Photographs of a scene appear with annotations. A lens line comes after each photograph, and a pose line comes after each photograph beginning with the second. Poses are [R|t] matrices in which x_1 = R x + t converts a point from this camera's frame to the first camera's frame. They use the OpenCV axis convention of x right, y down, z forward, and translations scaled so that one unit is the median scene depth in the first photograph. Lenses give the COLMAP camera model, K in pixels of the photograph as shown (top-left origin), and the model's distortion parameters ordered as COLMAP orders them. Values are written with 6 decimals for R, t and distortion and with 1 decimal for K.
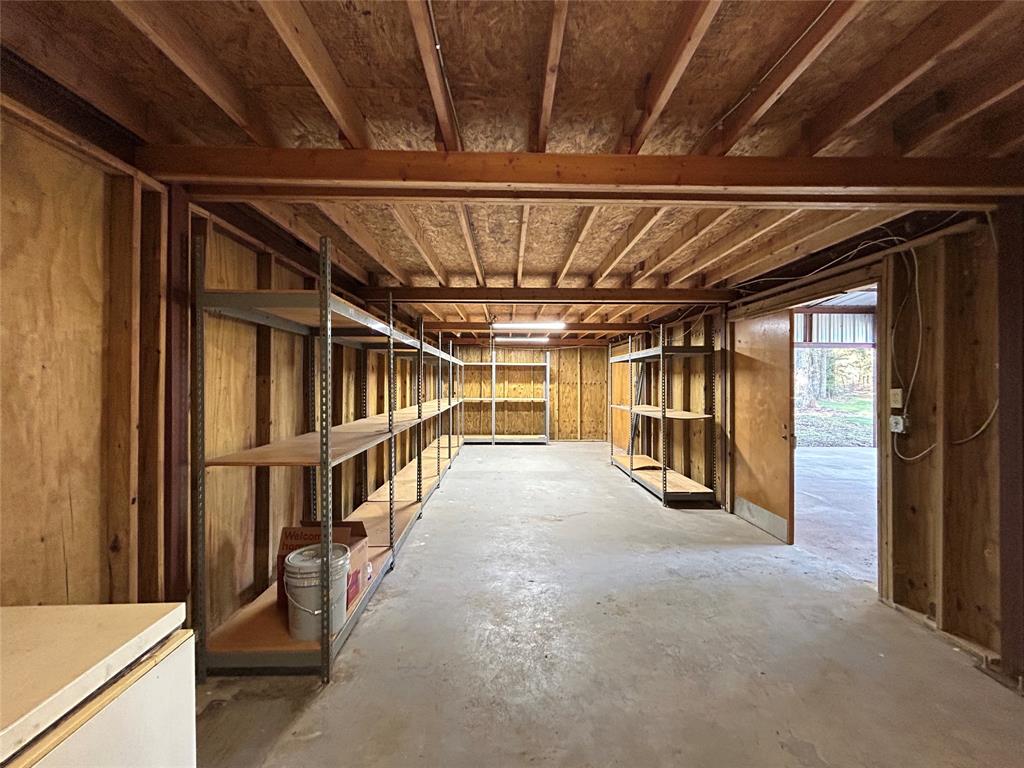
lens RADIAL K [[416.6, 0, 510.2], [0, 416.6, 382.1], [0, 0, 1]] dist [-0.001099, -0.001540]
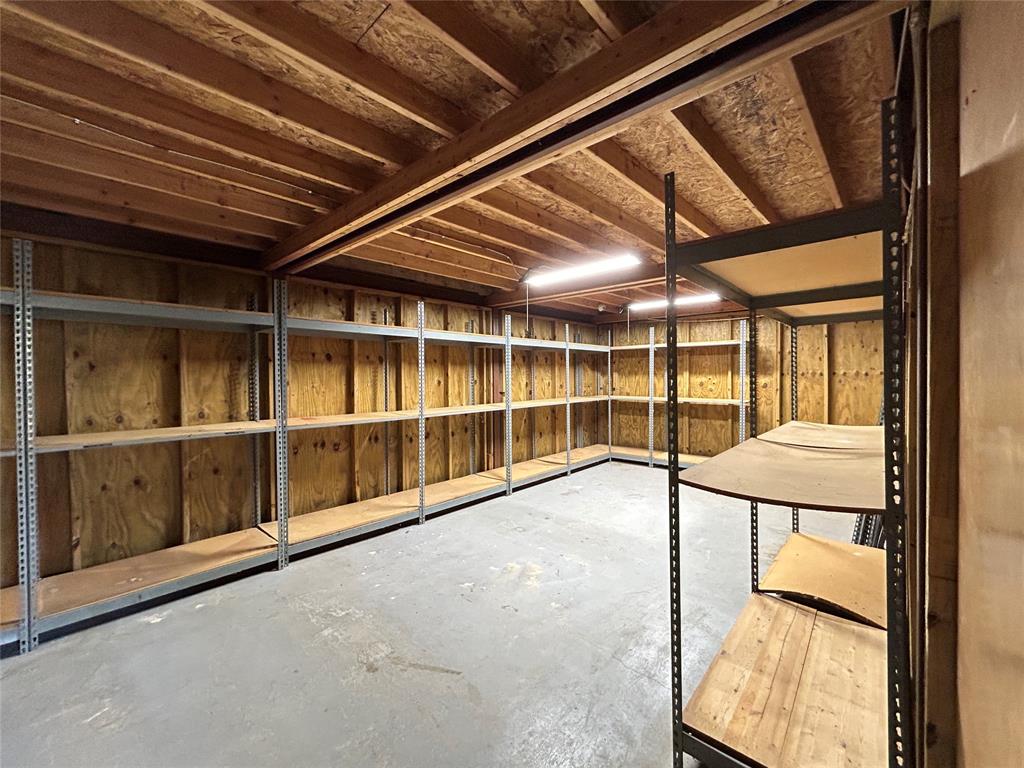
lens RADIAL K [[416.6, 0, 513.6], [0, 416.6, 381.7], [0, 0, 1]] dist [-0.001099, -0.001540]
pose [[0.733548, 0.002285, -0.679634, 0.246329], [0.006288, 0.999929, 0.010148, 0.005063], [0.679609, -0.011718, 0.733481, 0.350514]]
